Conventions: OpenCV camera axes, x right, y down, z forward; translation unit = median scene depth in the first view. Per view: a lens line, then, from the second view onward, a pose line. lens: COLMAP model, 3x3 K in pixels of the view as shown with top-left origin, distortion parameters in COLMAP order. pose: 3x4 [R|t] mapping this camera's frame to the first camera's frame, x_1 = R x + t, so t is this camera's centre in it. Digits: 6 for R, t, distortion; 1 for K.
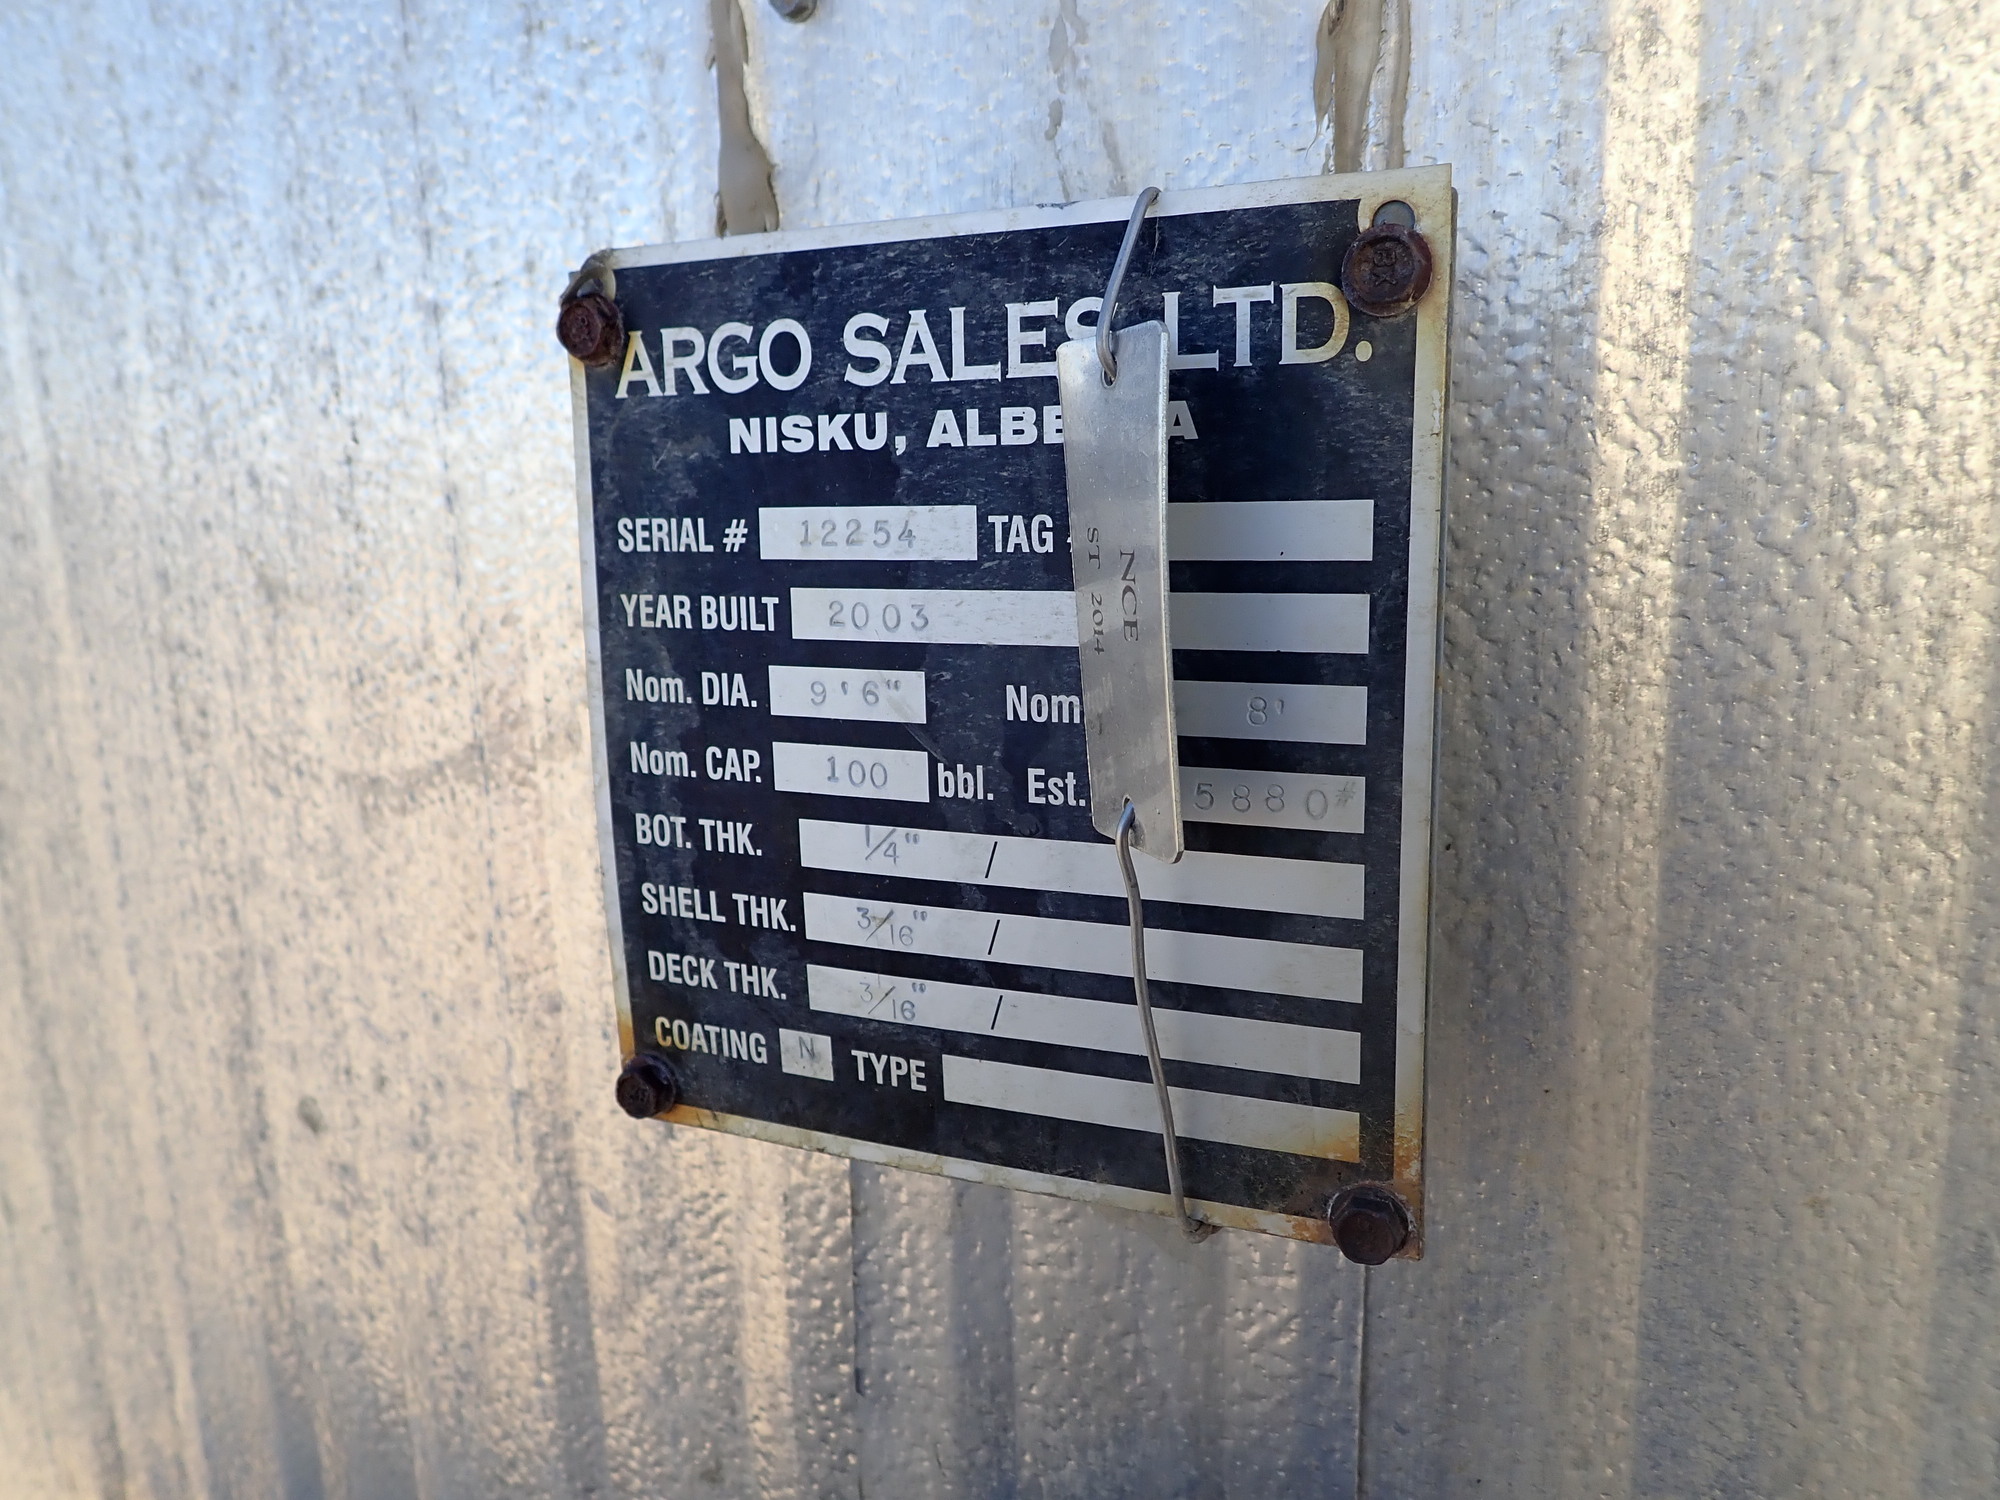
lens RADIAL K [[1476.0, 0, 997.9], [0, 1476.0, 748.4], [0, 0, 1]] dist [0.006073, 0.002184]
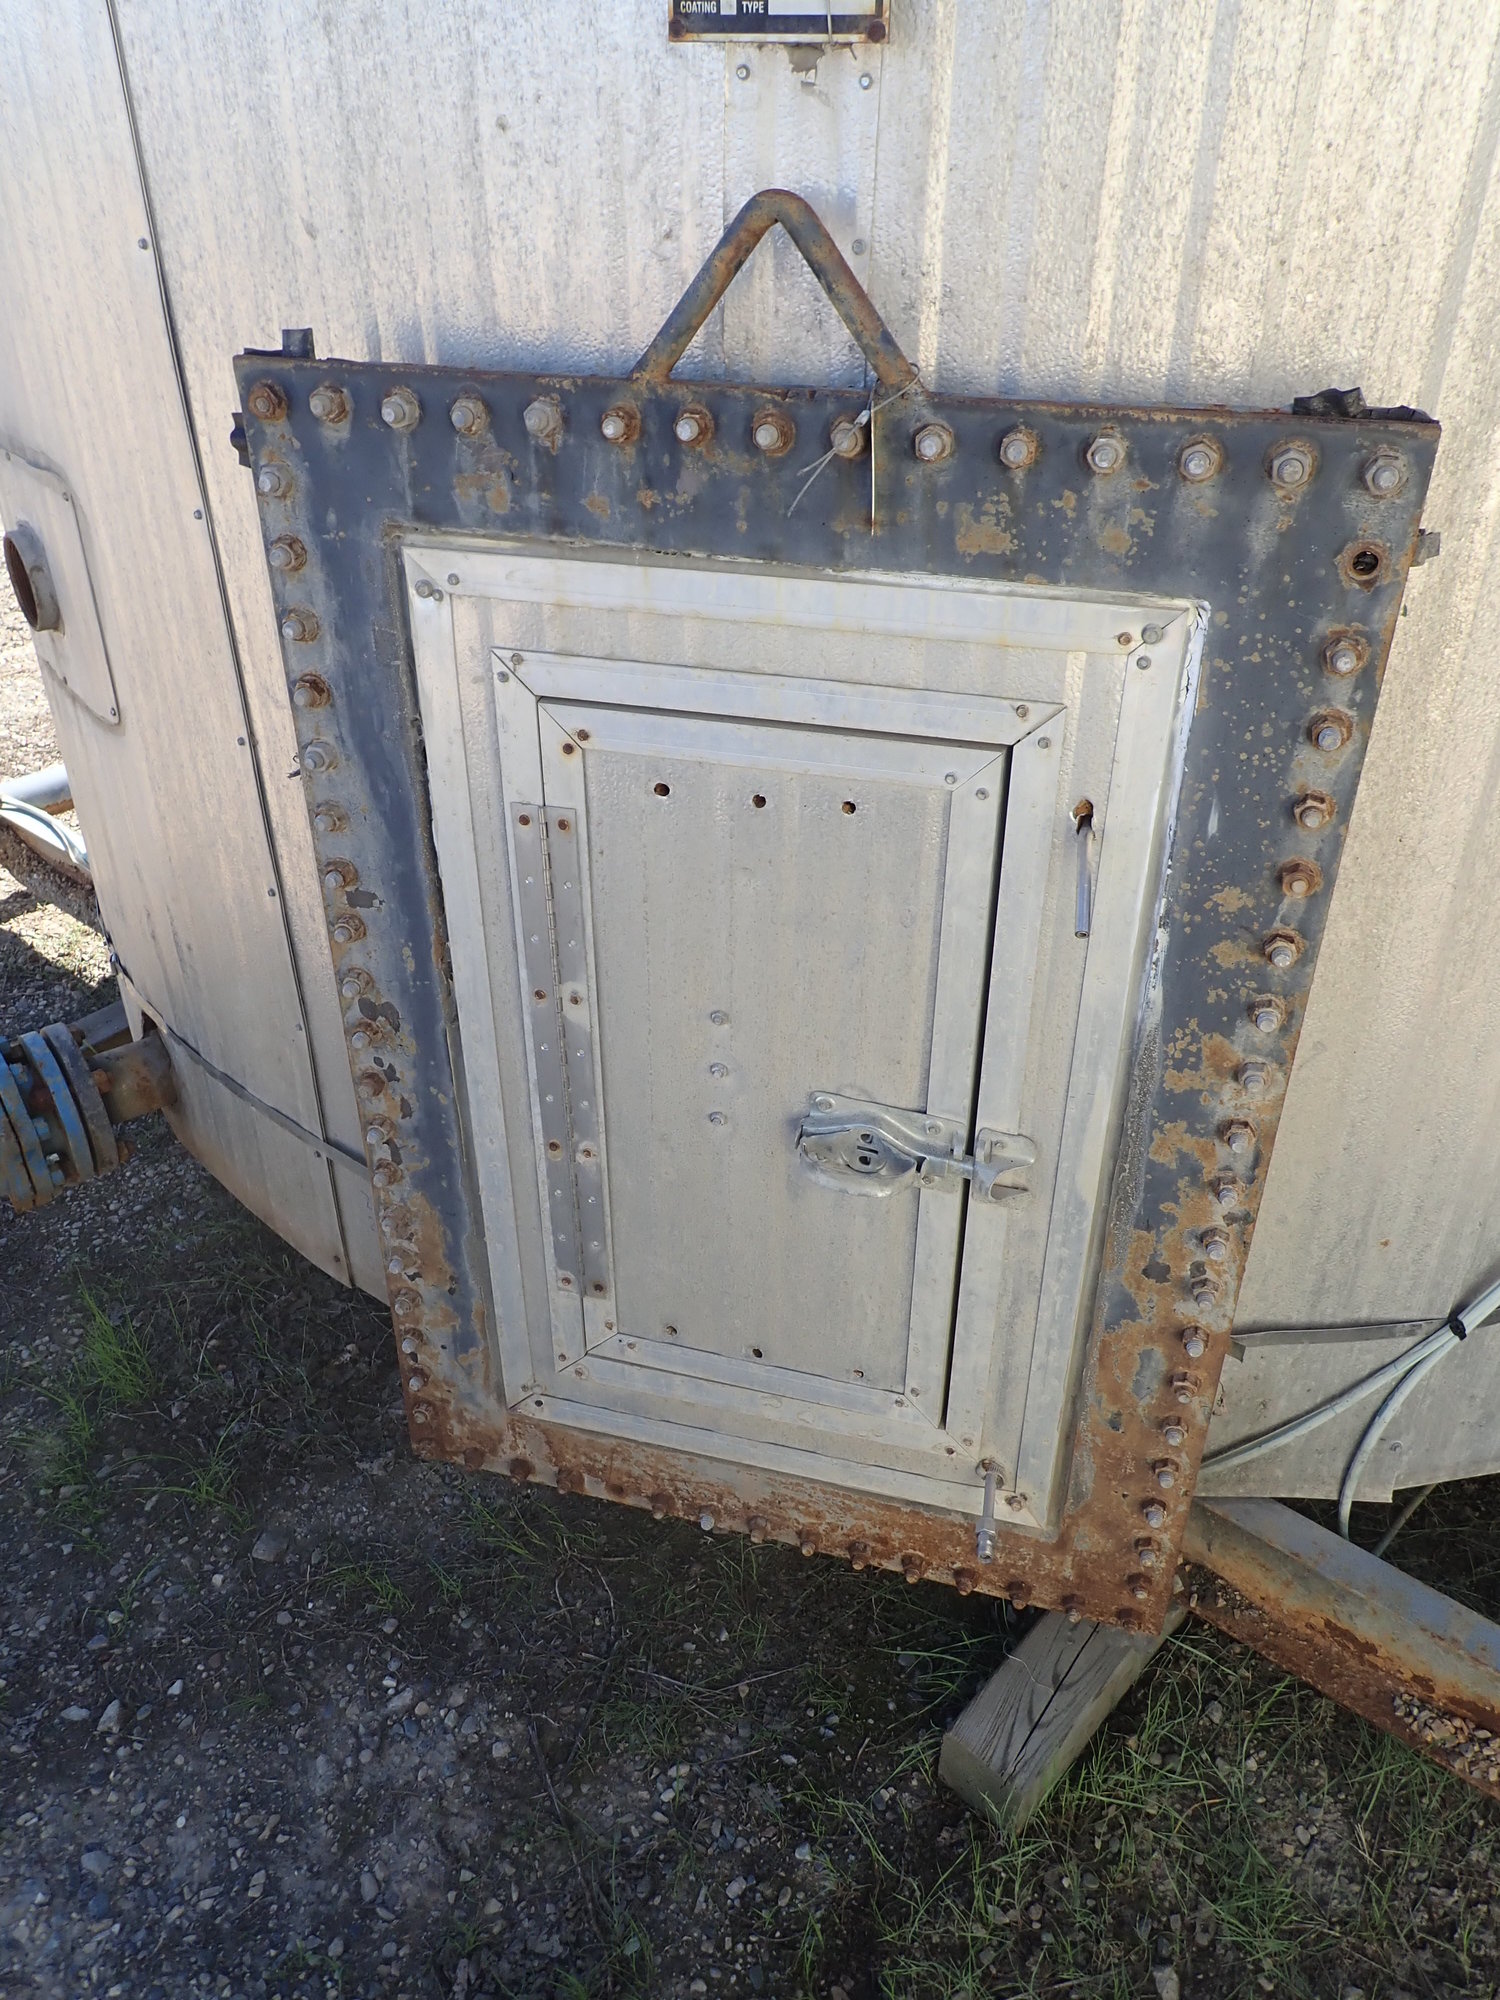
lens RADIAL K [[1476.0, 0, 753.0], [0, 1476.0, 1001.3], [0, 0, 1]] dist [0.006073, 0.002184]
pose [[0.994679, -0.017690, 0.101492, -0.315989], [-0.018651, 0.937949, 0.346270, 0.811554], [-0.101319, -0.346321, 0.932629, -2.120851]]
